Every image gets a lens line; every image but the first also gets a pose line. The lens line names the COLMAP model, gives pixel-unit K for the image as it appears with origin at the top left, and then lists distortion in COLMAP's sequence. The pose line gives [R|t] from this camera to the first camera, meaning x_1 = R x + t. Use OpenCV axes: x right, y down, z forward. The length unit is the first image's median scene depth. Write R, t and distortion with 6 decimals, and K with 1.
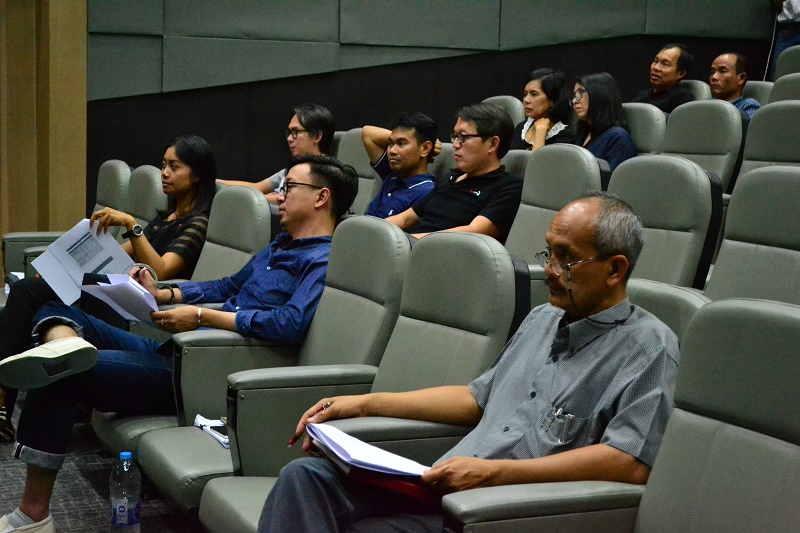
lens RADIAL K [[1437.6, 0, 398.9], [0, 1437.6, 267.0], [0, 0, 1]] dist [0.011079, 0.000000]
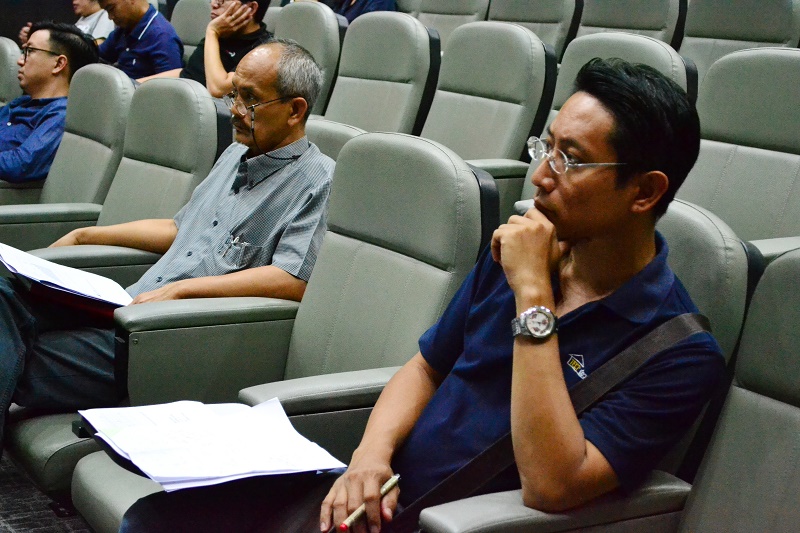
lens RADIAL K [[1437.6, 0, 401.1], [0, 1437.6, 265.7], [0, 0, 1]] dist [0.011079, 0.000000]
pose [[0.993968, -0.002687, 0.109638, 0.109768], [-0.007296, 0.995865, 0.090555, 0.019617], [-0.109428, -0.090808, 0.989838, -0.108882]]
